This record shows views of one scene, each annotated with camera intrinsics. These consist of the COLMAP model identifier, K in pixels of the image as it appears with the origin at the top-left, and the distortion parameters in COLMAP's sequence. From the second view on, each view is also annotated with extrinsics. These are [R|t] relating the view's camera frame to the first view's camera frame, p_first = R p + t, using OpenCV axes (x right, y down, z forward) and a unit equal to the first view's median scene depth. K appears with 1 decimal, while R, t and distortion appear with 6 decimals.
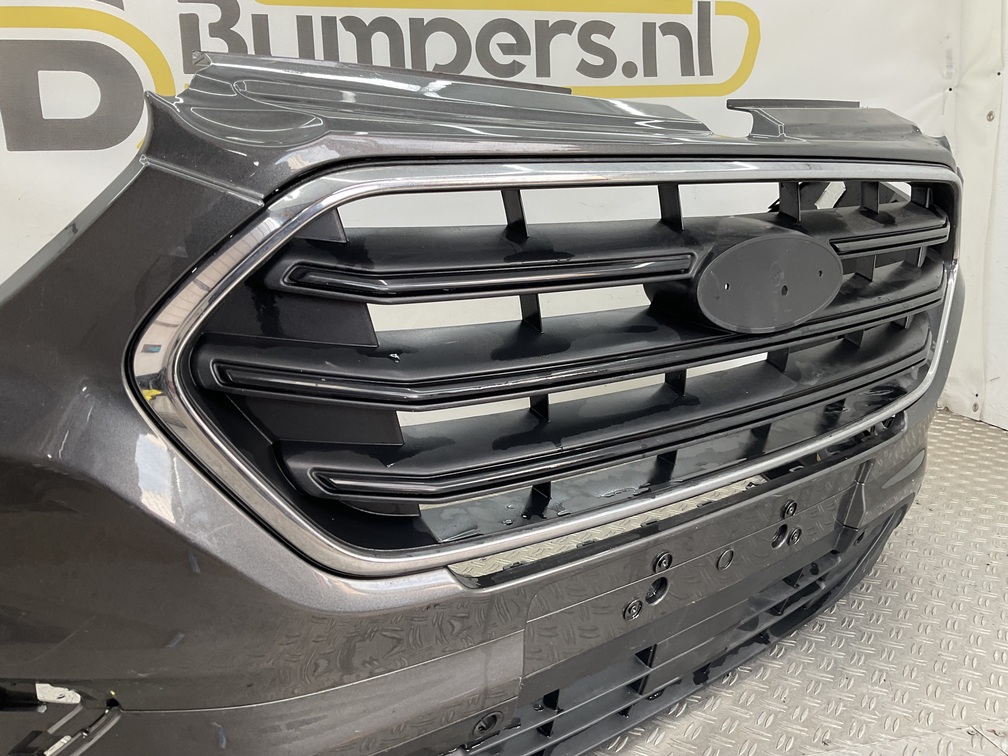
lens RADIAL K [[833.6, 0, 507.5], [0, 833.6, 379.2], [0, 0, 1]] dist [0.074117, -0.147135]
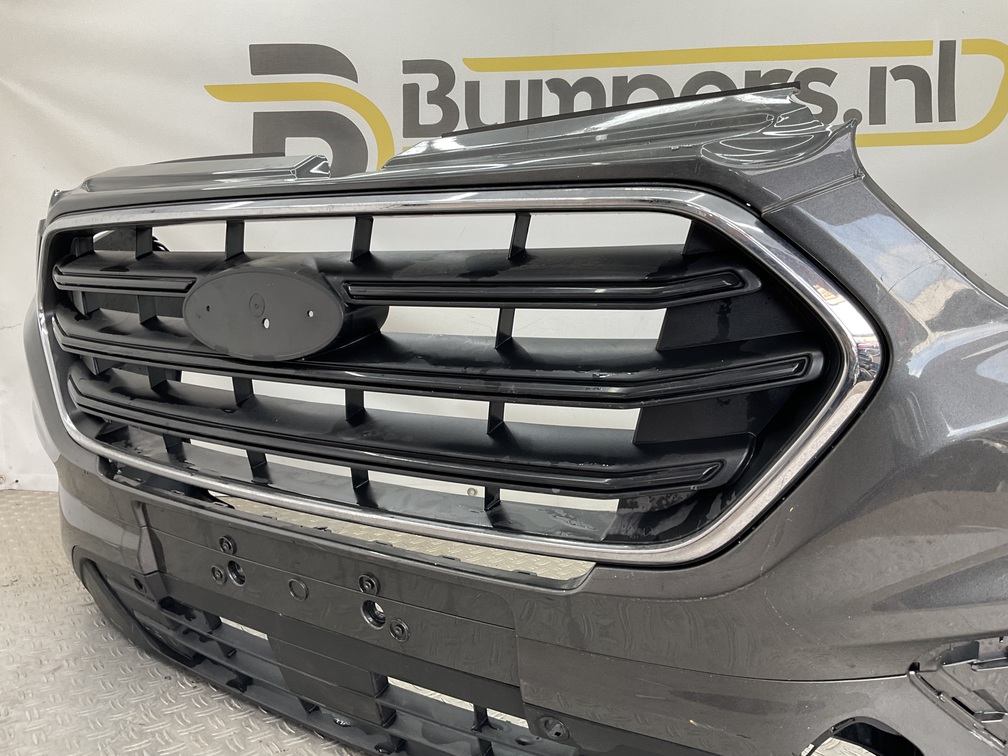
lens RADIAL K [[833.6, 0, 509.0], [0, 833.6, 382.0], [0, 0, 1]] dist [0.074117, -0.147135]
pose [[0.935049, 0.068665, -0.347804, 0.144569], [-0.093269, 0.994149, -0.054478, 0.001630], [0.342028, 0.083379, 0.935983, 0.044326]]
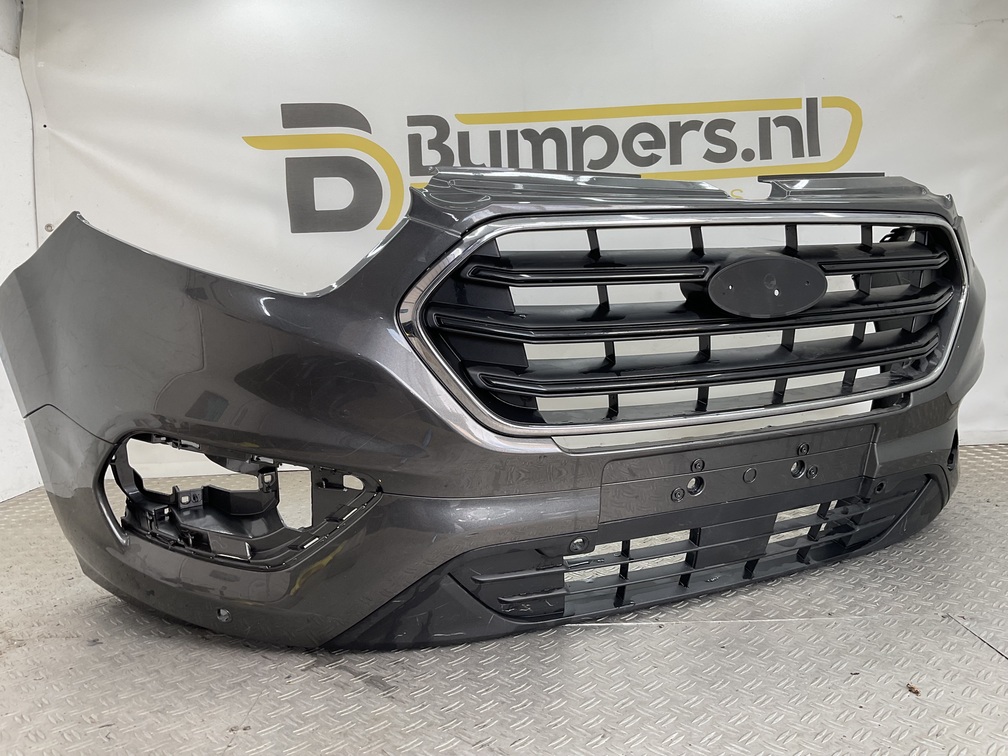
lens RADIAL K [[833.6, 0, 505.8], [0, 833.6, 380.8], [0, 0, 1]] dist [0.074117, -0.147135]
pose [[0.974673, 0.006944, -0.223528, 0.082200], [-0.028274, 0.995324, -0.092366, 0.096557], [0.221842, 0.096347, 0.970311, -0.274817]]
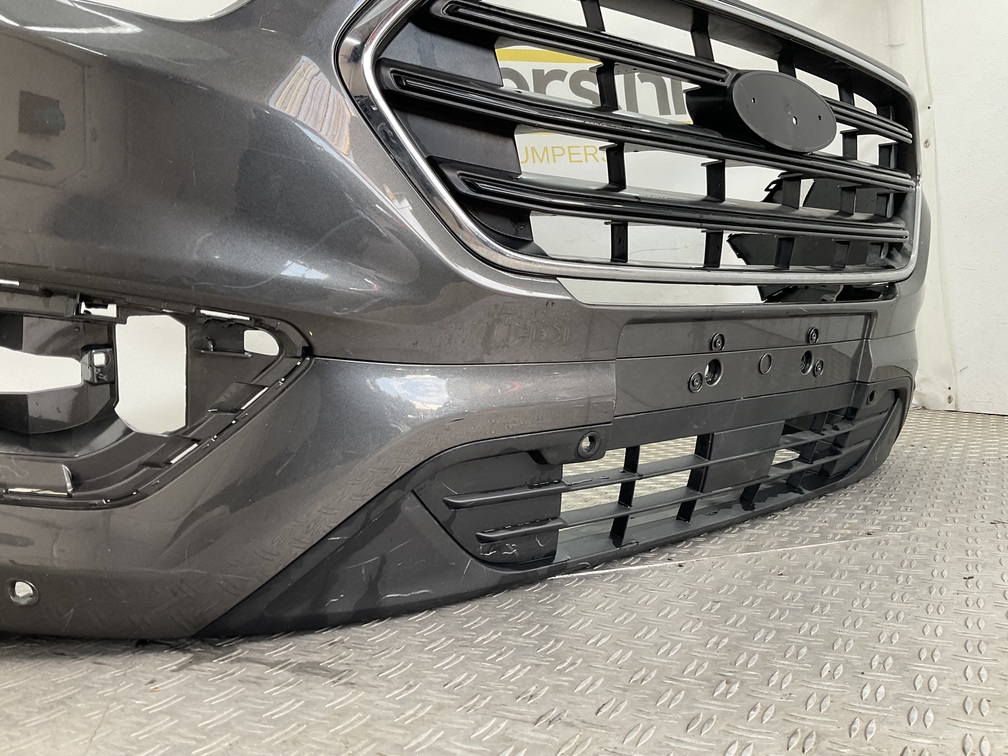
lens RADIAL K [[833.6, 0, 509.3], [0, 833.6, 377.2], [0, 0, 1]] dist [0.074117, -0.147135]
pose [[0.998031, -0.042166, 0.046438, -0.074146], [0.049947, 0.982082, -0.181715, 0.209506], [-0.037944, 0.183677, 0.982254, -0.064071]]
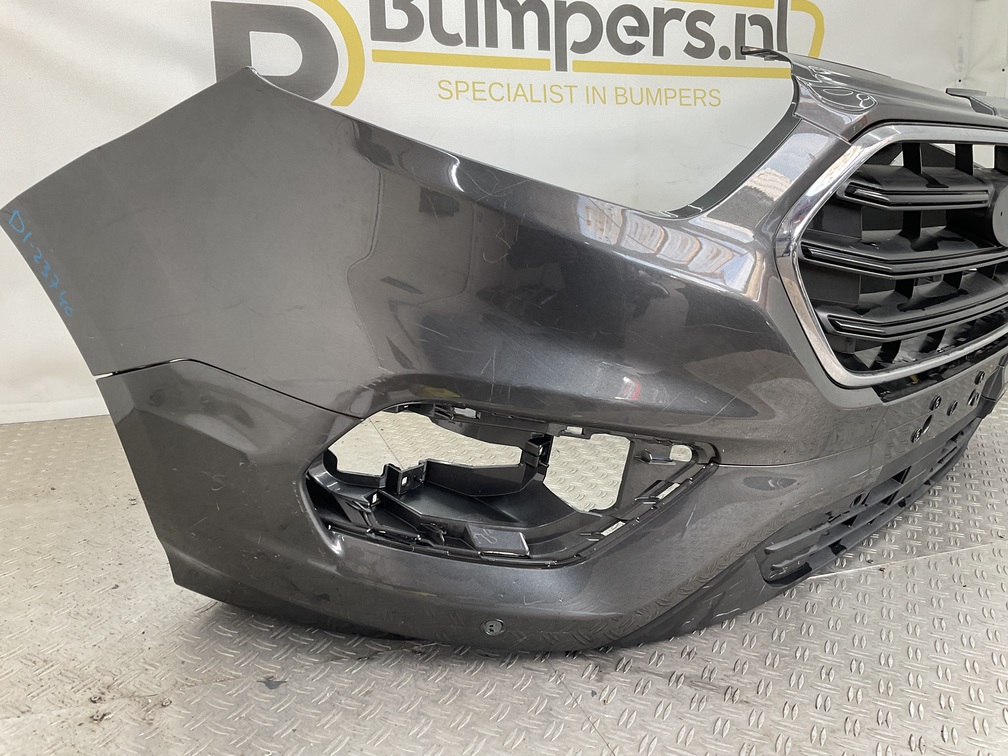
lens RADIAL K [[833.6, 0, 506.1], [0, 833.6, 376.9], [0, 0, 1]] dist [0.074117, -0.147135]
pose [[0.992039, -0.003095, 0.125894, -0.337257], [-0.000873, 0.999505, 0.031447, 0.056594], [-0.125930, -0.031307, 0.991545, -0.167013]]
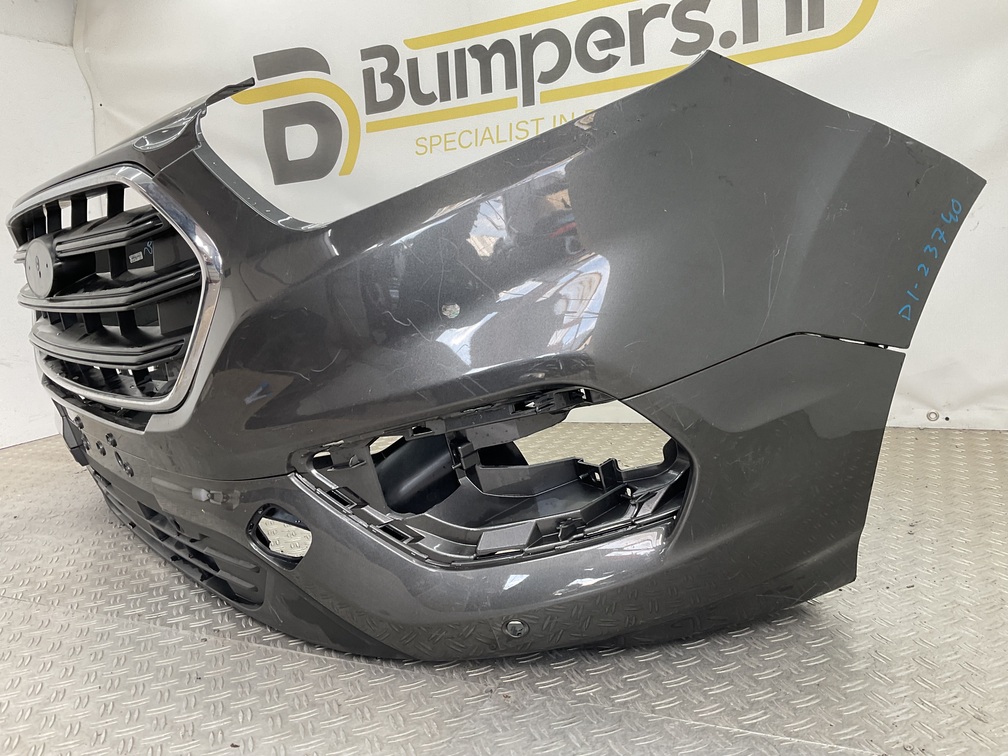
lens RADIAL K [[833.6, 0, 503.6], [0, 833.6, 383.7], [0, 0, 1]] dist [0.074117, -0.147135]
pose [[0.779044, 0.058933, -0.624193, 0.612136], [-0.053796, 0.998184, 0.027102, 0.010652], [0.624657, 0.012465, 0.780800, 0.106353]]
